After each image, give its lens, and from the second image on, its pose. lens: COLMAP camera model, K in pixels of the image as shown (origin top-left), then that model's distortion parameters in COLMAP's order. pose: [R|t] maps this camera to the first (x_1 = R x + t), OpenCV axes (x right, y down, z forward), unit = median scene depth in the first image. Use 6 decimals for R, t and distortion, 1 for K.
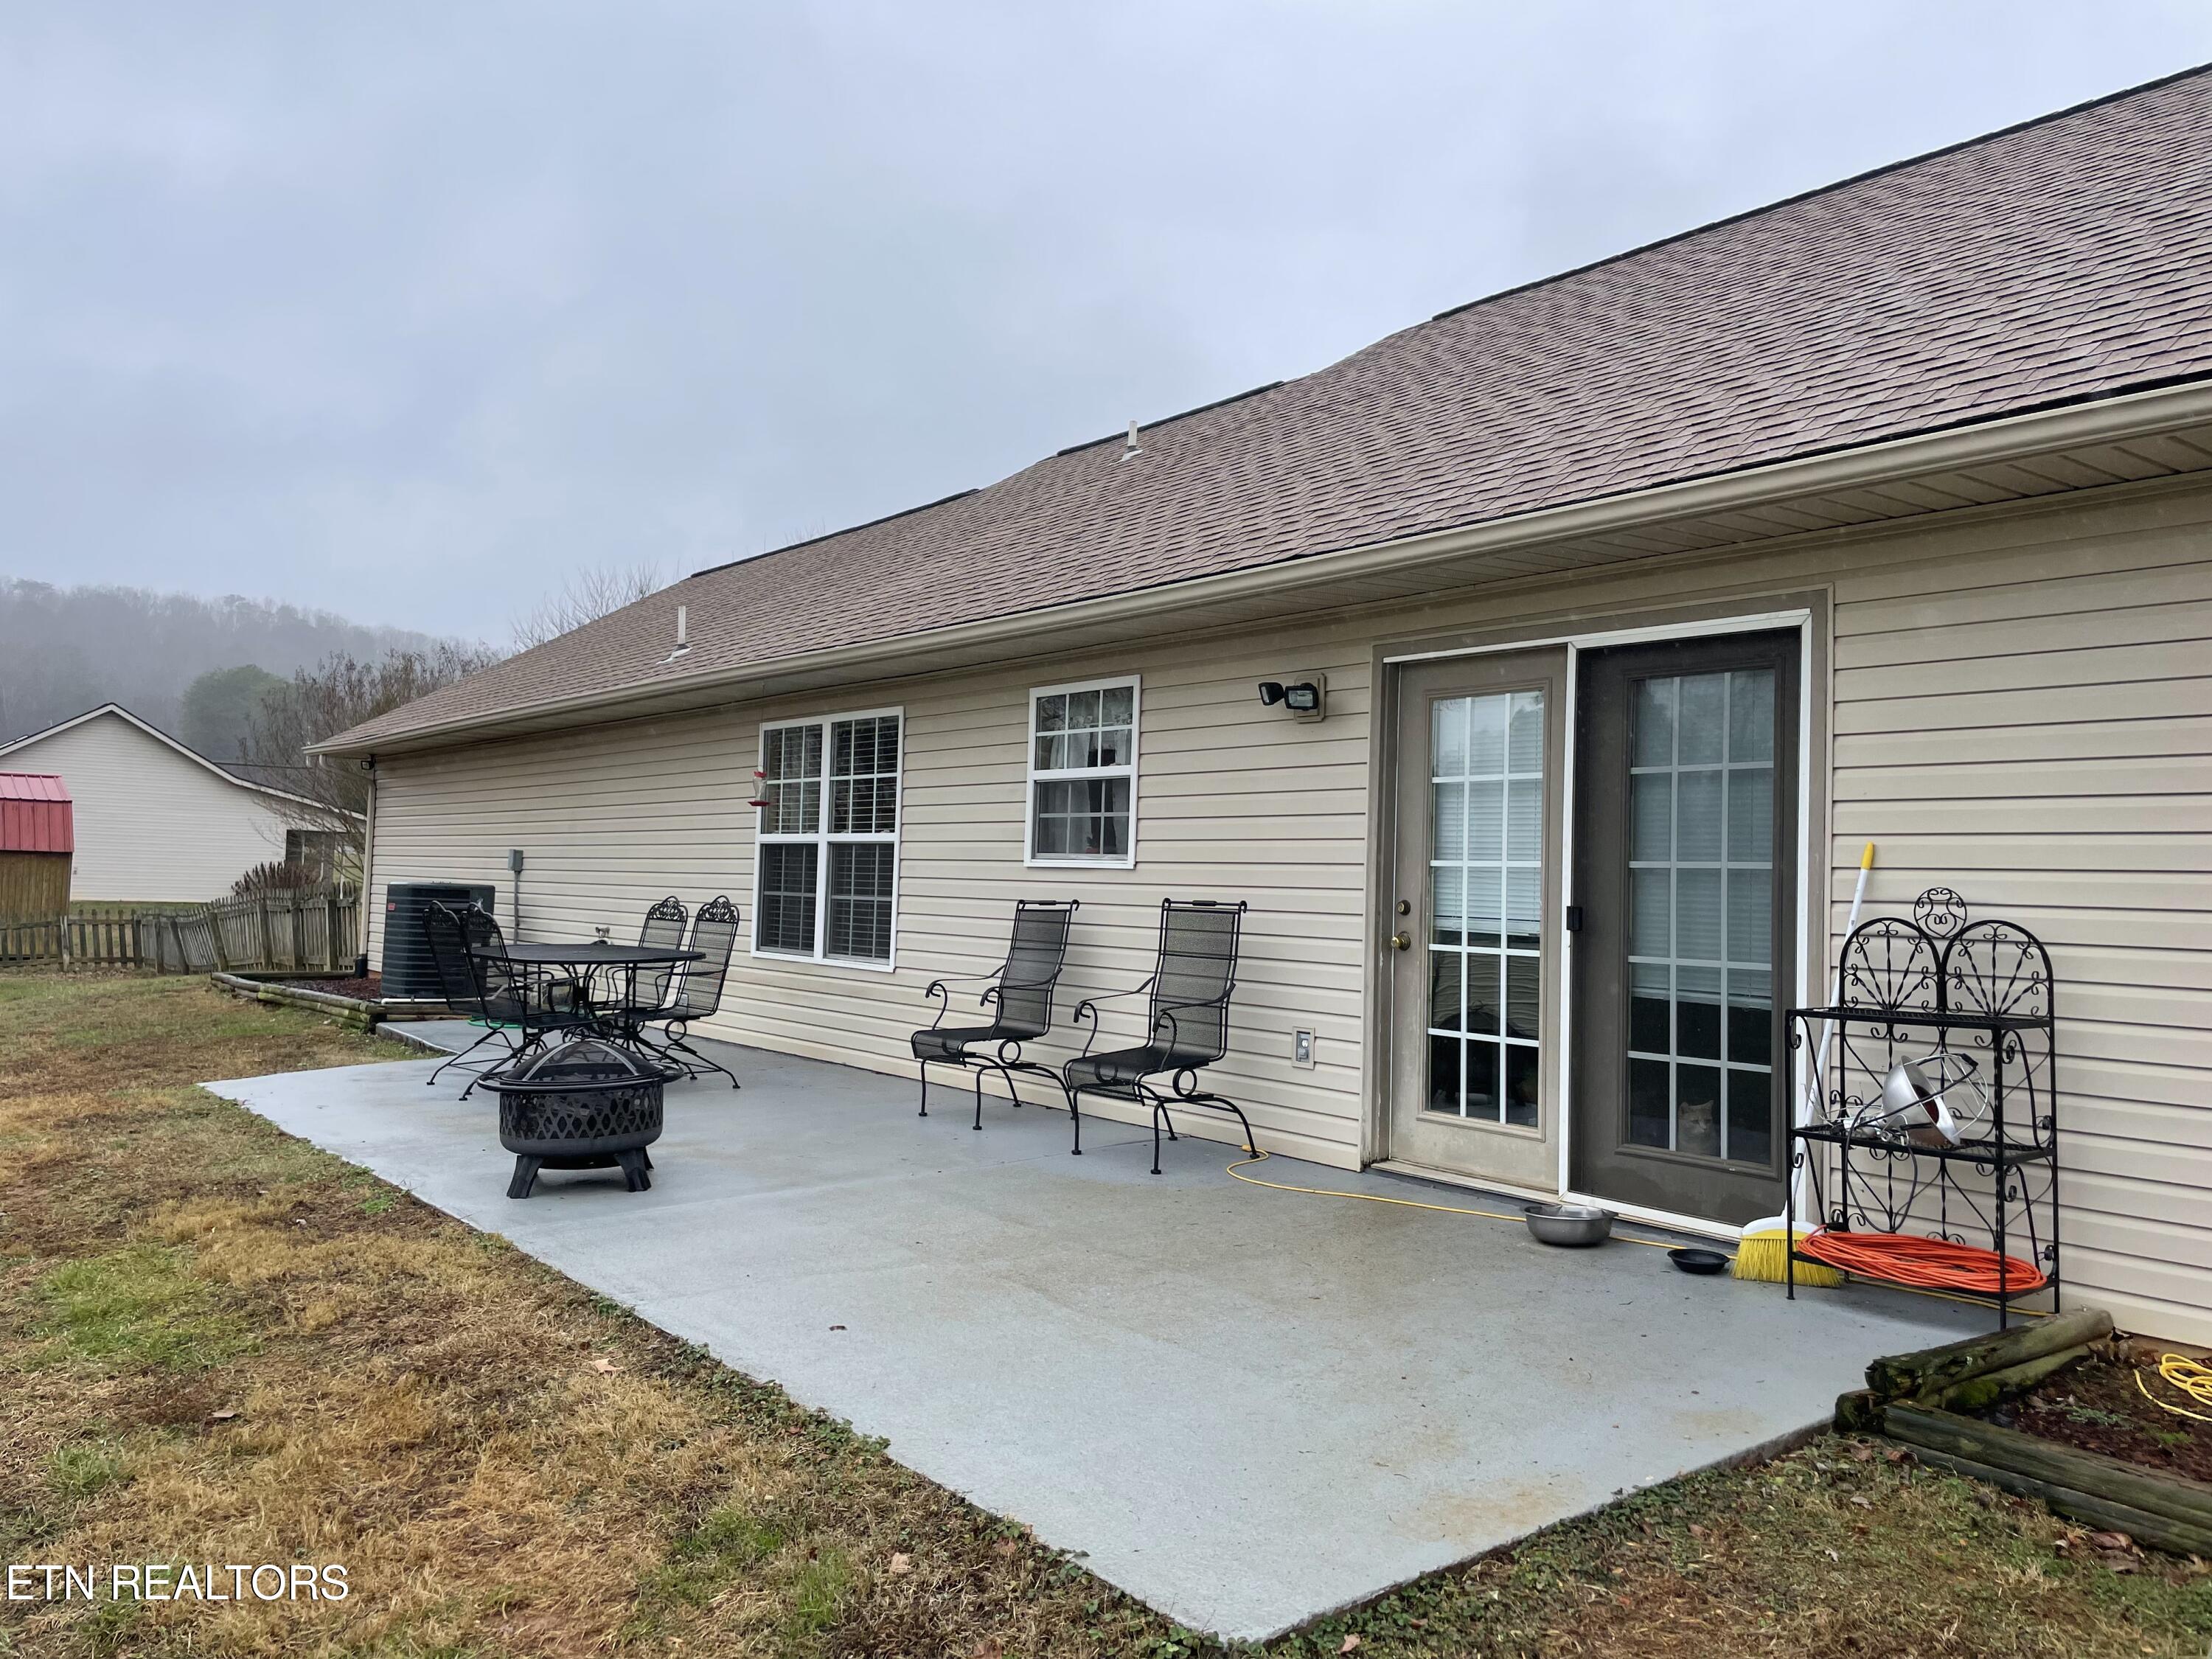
lens RADIAL K [[1702.3, 0, 1108.0], [0, 1702.3, 826.7], [0, 0, 1]] dist [0.081021, -0.093765]
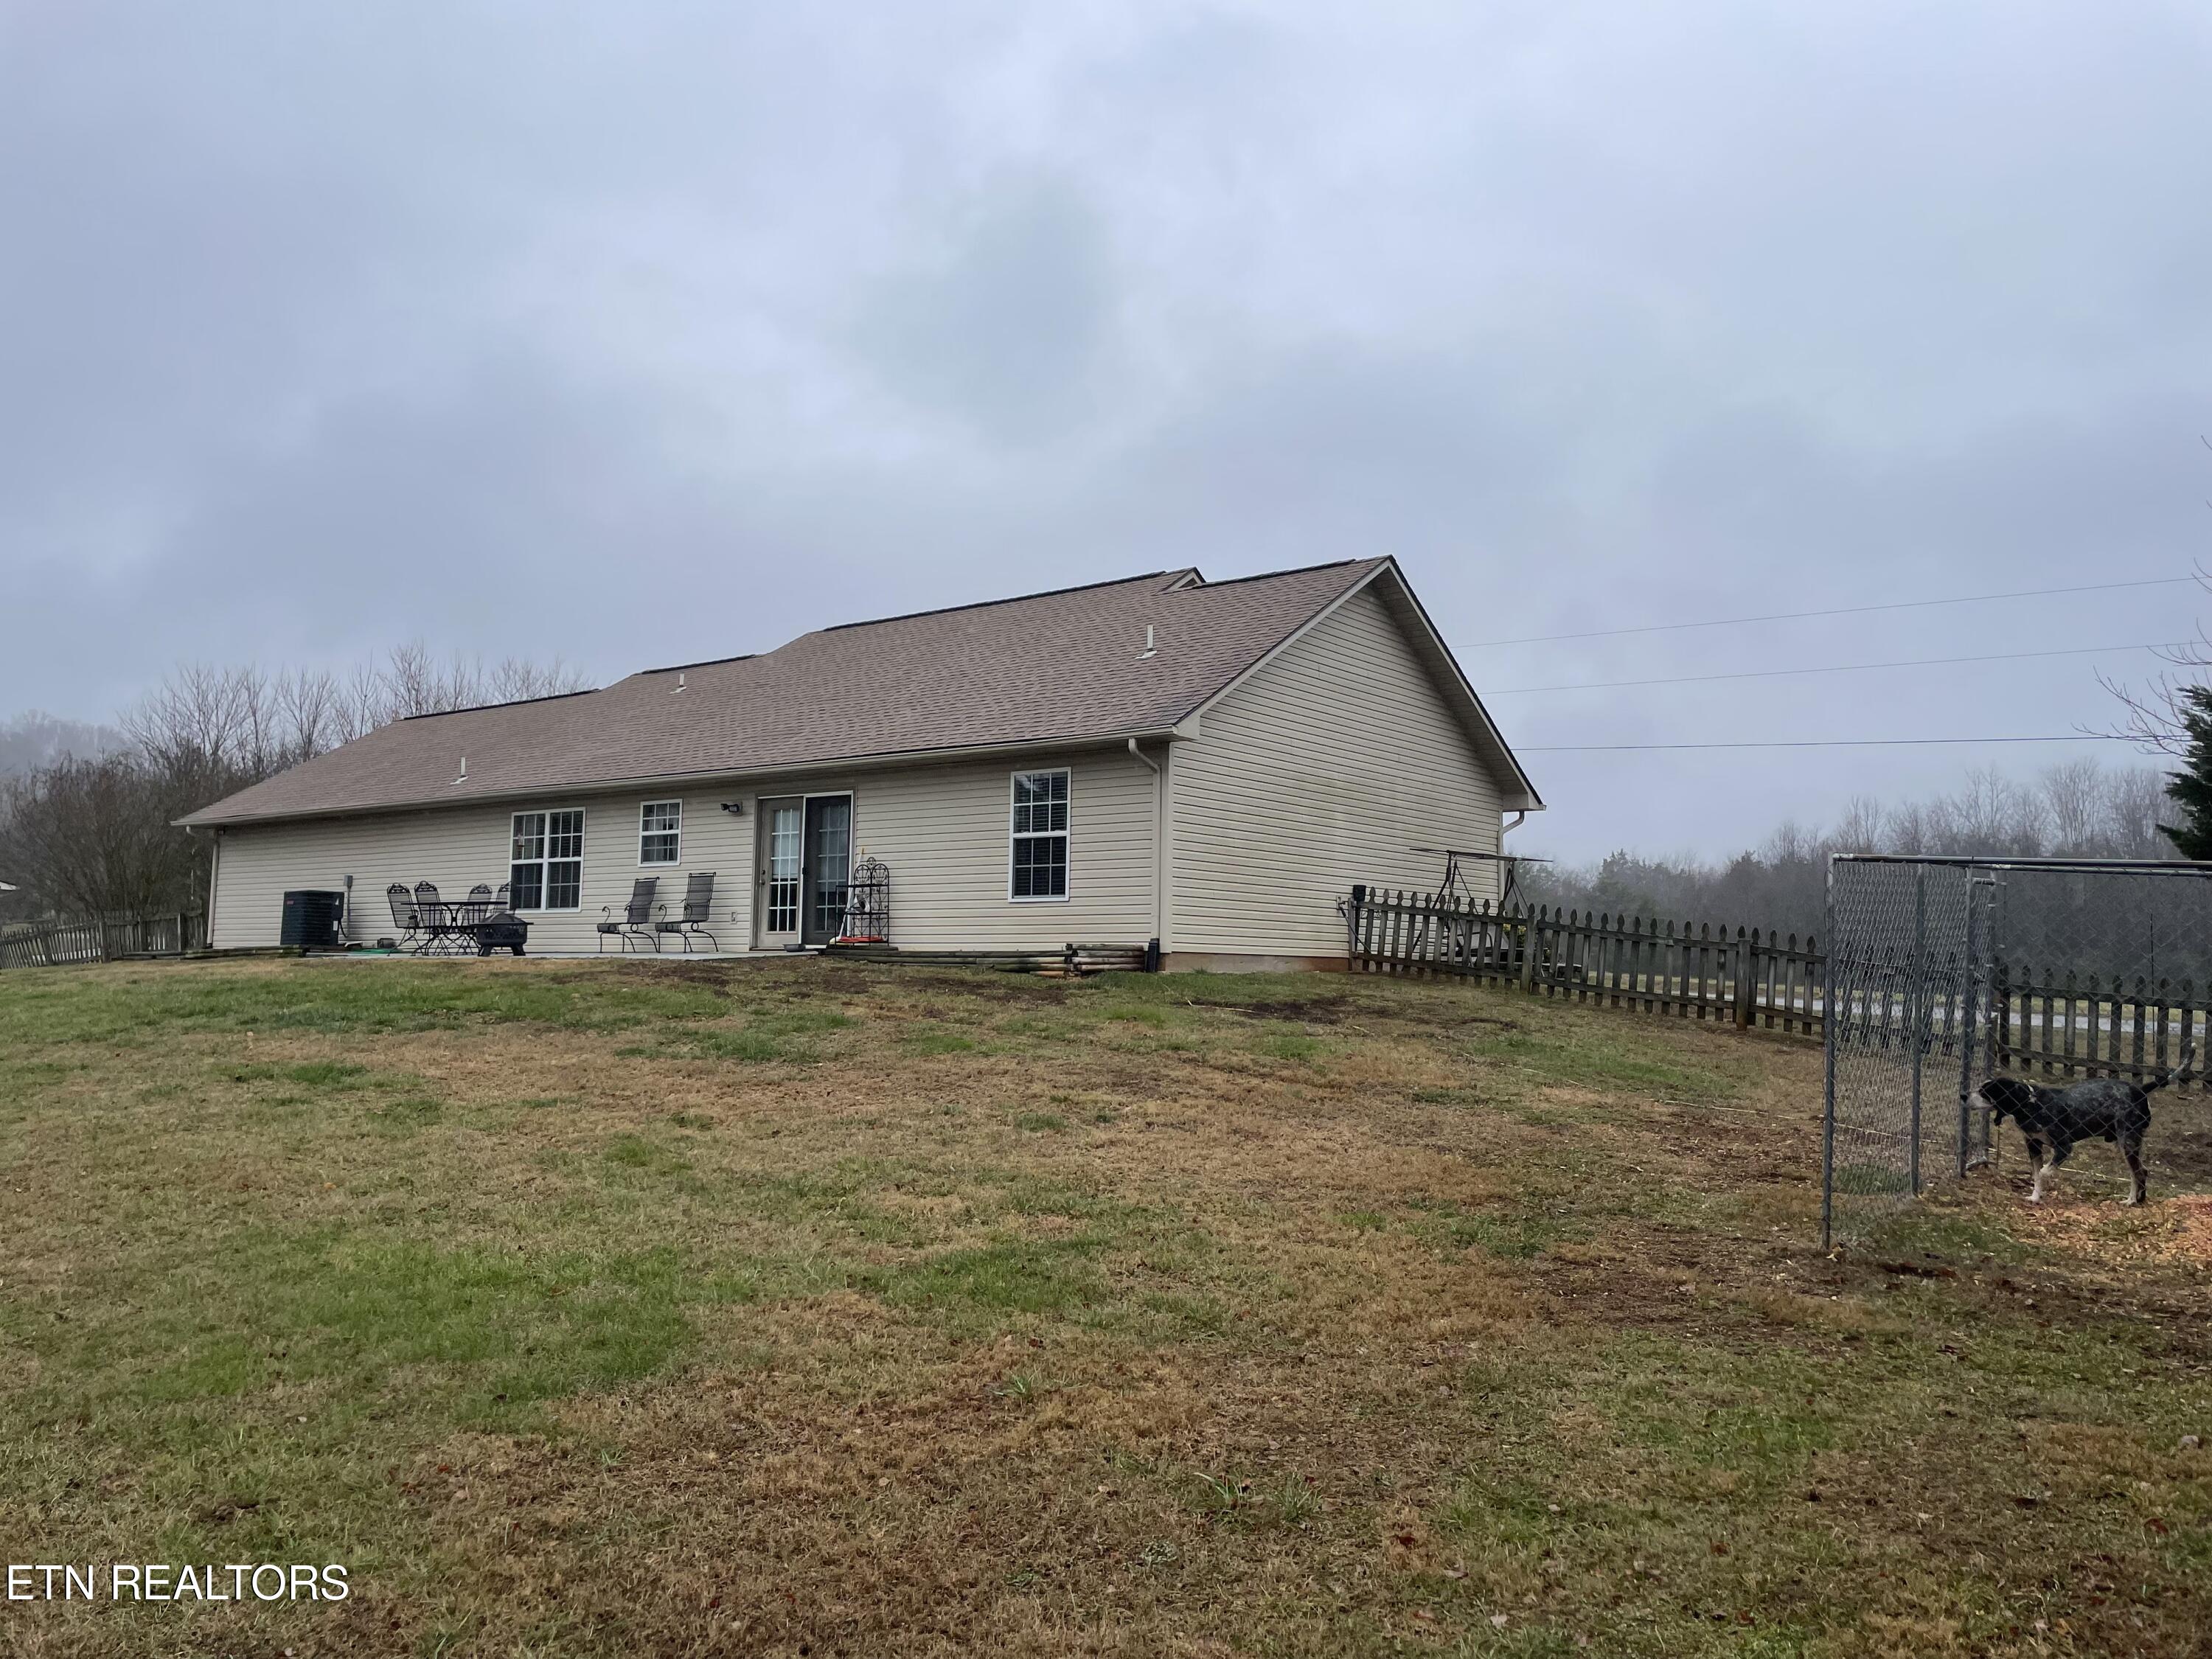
lens RADIAL K [[1702.3, 0, 1105.5], [0, 1702.3, 822.8], [0, 0, 1]] dist [0.081021, -0.093765]
pose [[0.966962, 0.008958, 0.254762, -0.025518], [0.004187, 0.998689, -0.051011, 0.103688], [-0.254885, 0.050392, 0.965657, -2.005007]]
